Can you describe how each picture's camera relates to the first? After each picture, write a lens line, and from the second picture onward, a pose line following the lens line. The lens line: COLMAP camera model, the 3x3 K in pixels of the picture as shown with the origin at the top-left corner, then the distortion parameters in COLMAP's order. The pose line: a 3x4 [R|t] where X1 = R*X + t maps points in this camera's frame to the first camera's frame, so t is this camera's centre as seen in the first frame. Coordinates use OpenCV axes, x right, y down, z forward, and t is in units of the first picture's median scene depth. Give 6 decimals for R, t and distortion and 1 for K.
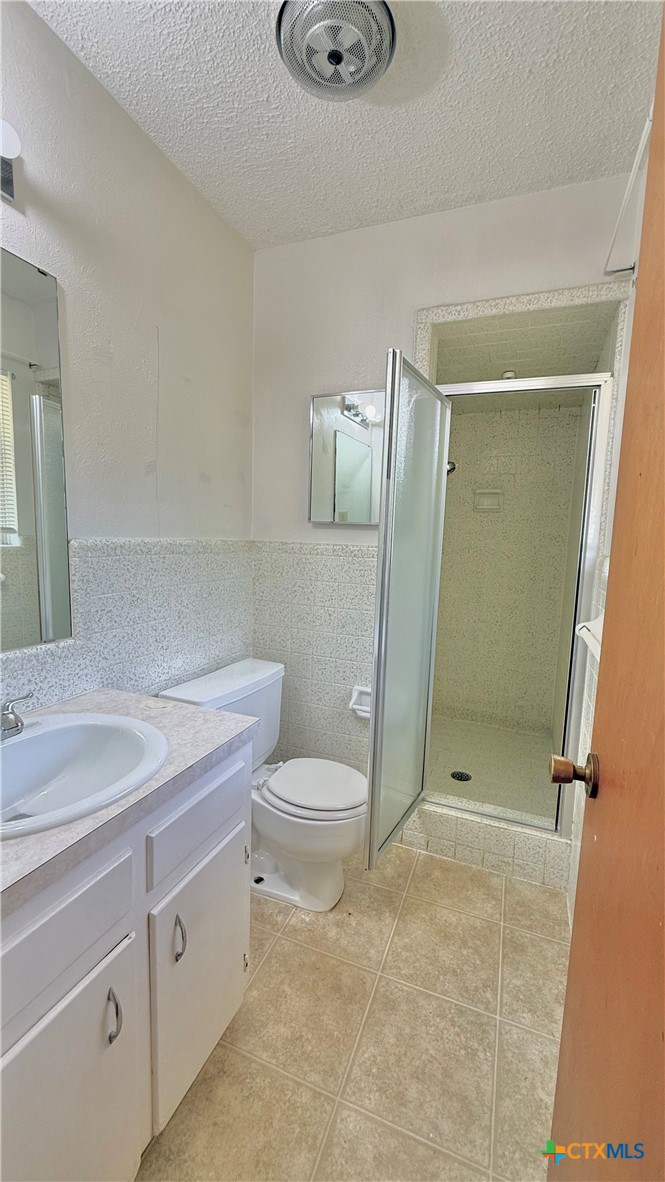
lens RADIAL K [[476.3, 0, 334.0], [0, 476.3, 594.0], [0, 0, 1]] dist [0.002982, -0.000437]
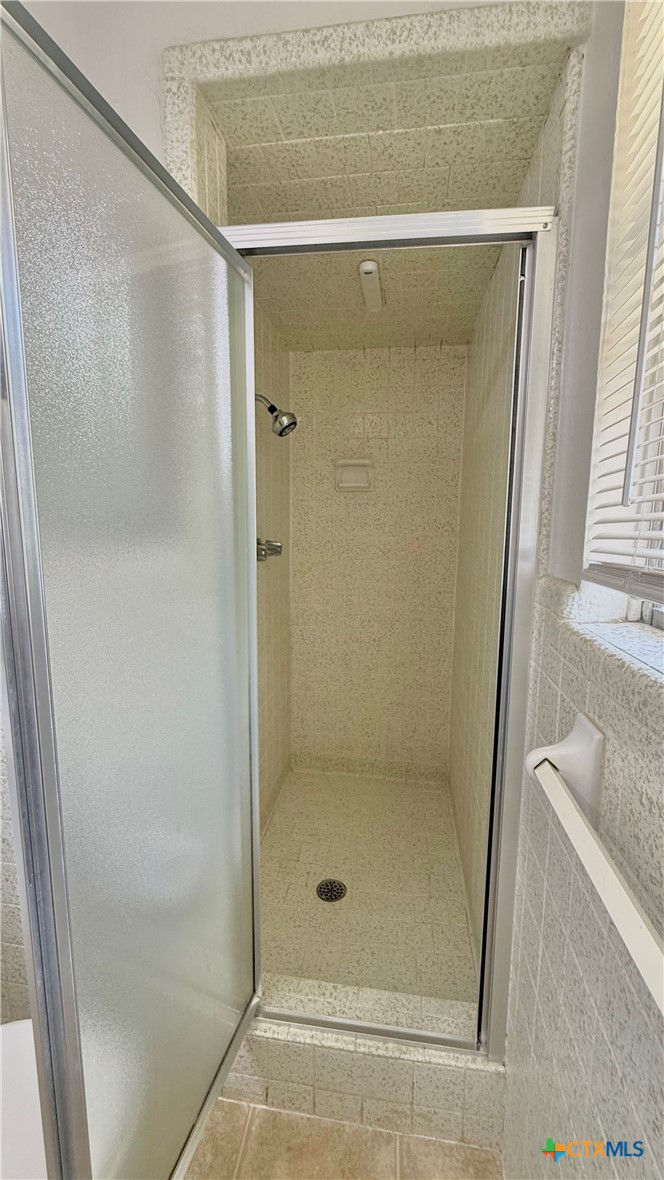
lens RADIAL K [[475.5, 0, 334.7], [0, 475.5, 589.6], [0, 0, 1]] dist [0.002982, -0.000437]
pose [[0.971699, -0.059247, 0.228674, 0.191973], [0.051475, 0.997881, 0.039807, -0.086022], [-0.230548, -0.026909, 0.972689, 0.482954]]
